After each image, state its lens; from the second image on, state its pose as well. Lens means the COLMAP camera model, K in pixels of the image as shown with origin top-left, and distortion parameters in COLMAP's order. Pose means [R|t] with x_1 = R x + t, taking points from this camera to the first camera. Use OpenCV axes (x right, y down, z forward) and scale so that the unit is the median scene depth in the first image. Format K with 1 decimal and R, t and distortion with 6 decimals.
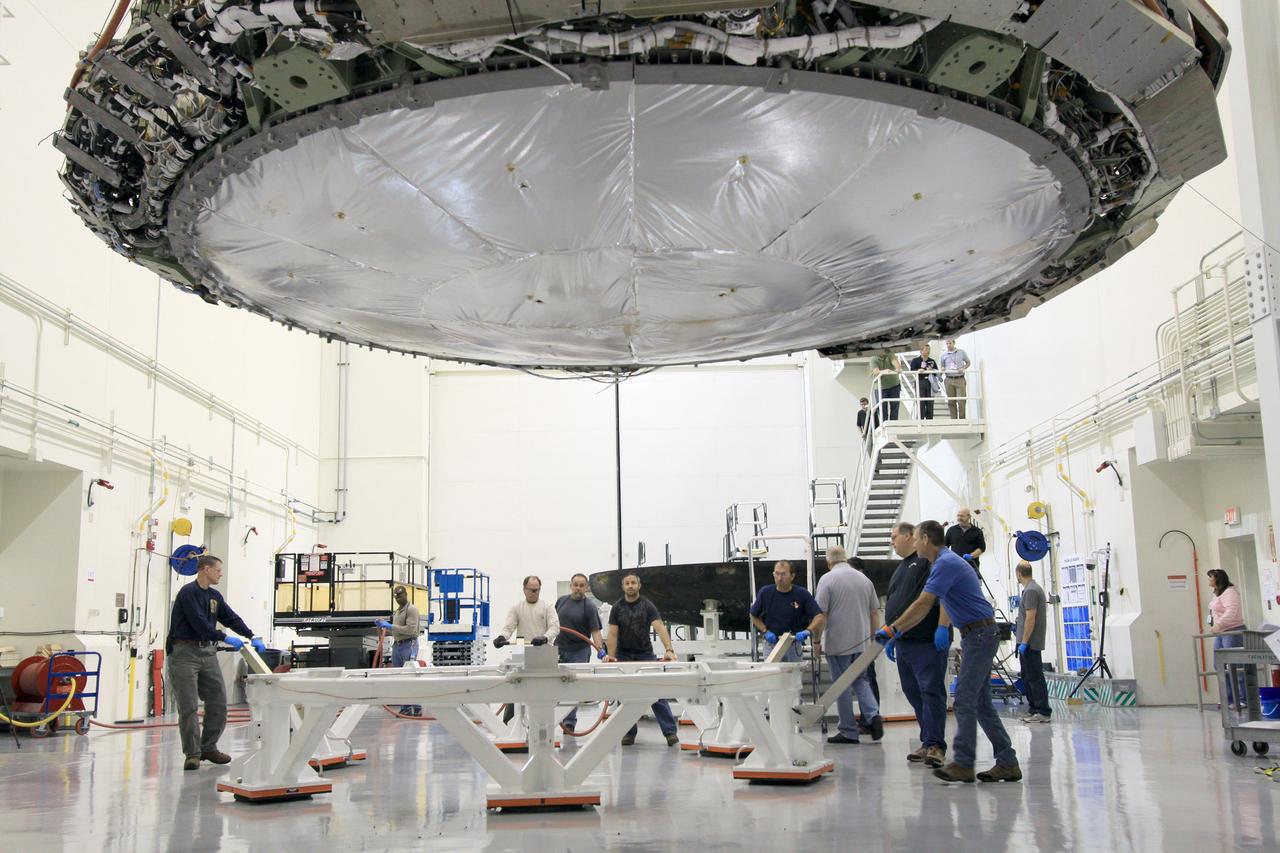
lens RADIAL K [[1235.6, 0, 640.0], [0, 1235.6, 430.2], [0, 0, 1]] dist [0.020674, 0.000000]
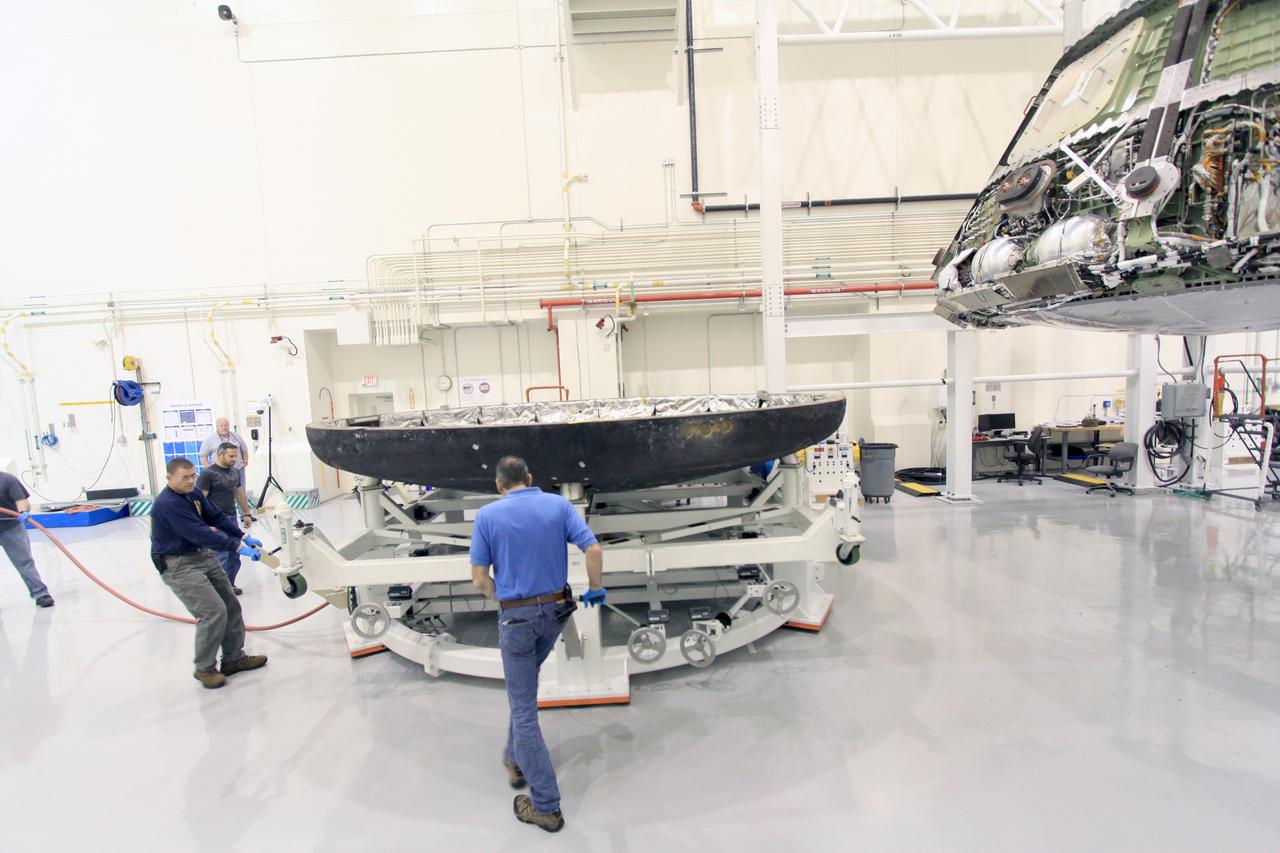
lens RADIAL K [[595.9, 0, 637.8], [0, 595.9, 433.9], [0, 0, 1]] dist [-0.010225, 0.000964]
pose [[-0.006309, -0.069461, 0.997565, -0.932003], [-0.123121, 0.990048, 0.068159, 0.122202], [-0.992372, -0.122391, -0.014799, 1.898494]]
